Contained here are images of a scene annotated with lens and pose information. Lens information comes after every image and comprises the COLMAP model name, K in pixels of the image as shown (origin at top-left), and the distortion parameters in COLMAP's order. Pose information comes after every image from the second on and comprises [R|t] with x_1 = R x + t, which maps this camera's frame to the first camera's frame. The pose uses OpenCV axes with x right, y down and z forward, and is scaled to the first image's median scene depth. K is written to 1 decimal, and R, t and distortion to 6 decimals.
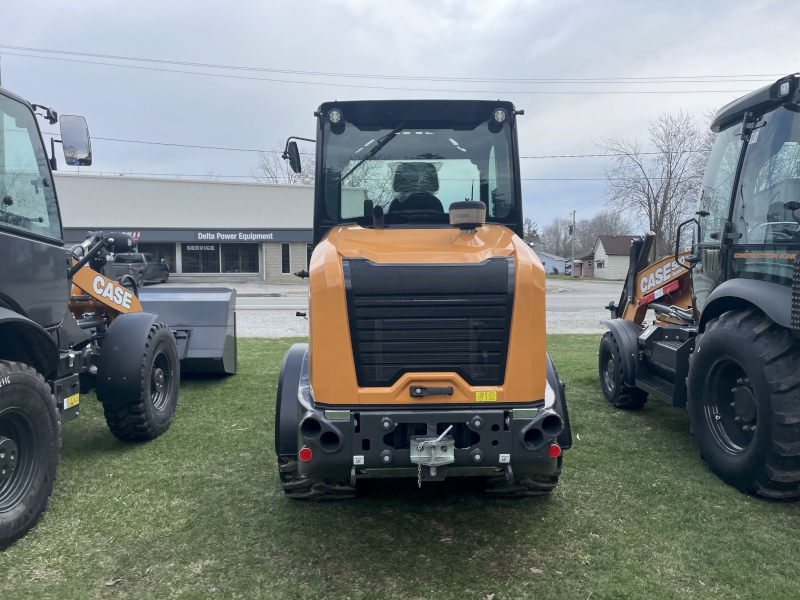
lens RADIAL K [[591.3, 0, 400.0], [0, 591.3, 300.0], [0, 0, 1]] dist [0.082786, -0.096455]
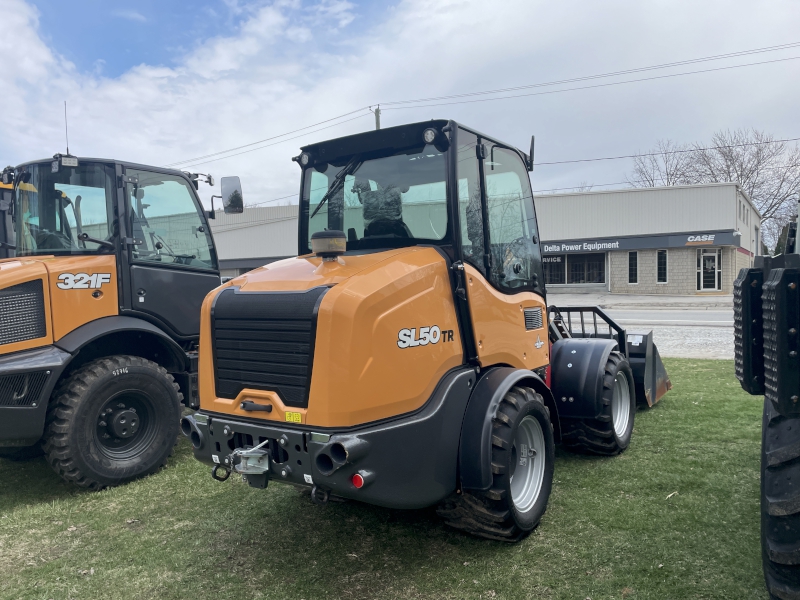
lens RADIAL K [[591.3, 0, 400.0], [0, 591.3, 300.0], [0, 0, 1]] dist [0.082786, -0.096455]
pose [[0.815416, 0.004284, -0.578859, 0.671397], [-0.013716, 0.999835, -0.011923, -0.026973], [0.578712, 0.017662, 0.815340, 0.176648]]
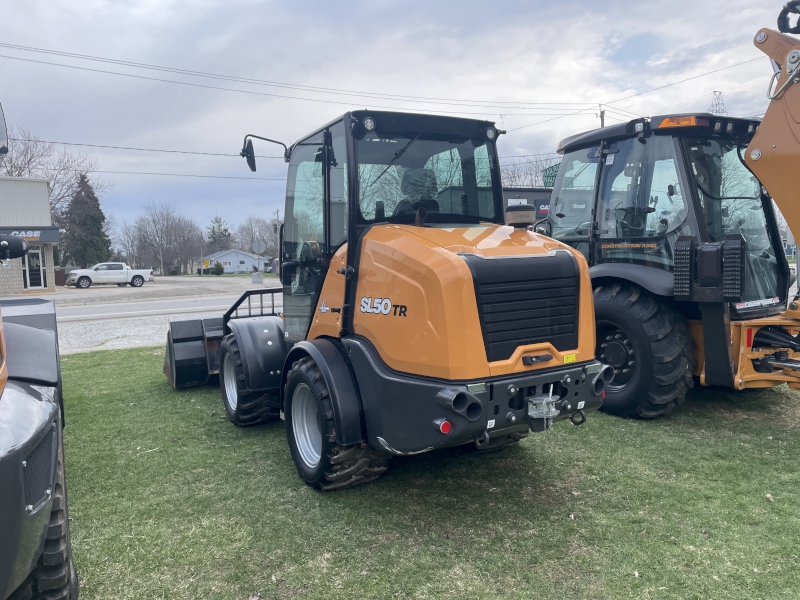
lens RADIAL K [[595.8, 0, 392.9], [0, 595.8, 291.5], [0, 0, 1]] dist [0.048460, -0.004323]
pose [[0.882418, -0.055436, 0.467189, -0.572217], [0.061148, 0.998124, 0.002940, -0.005558], [-0.466475, 0.025973, 0.884153, 0.029065]]
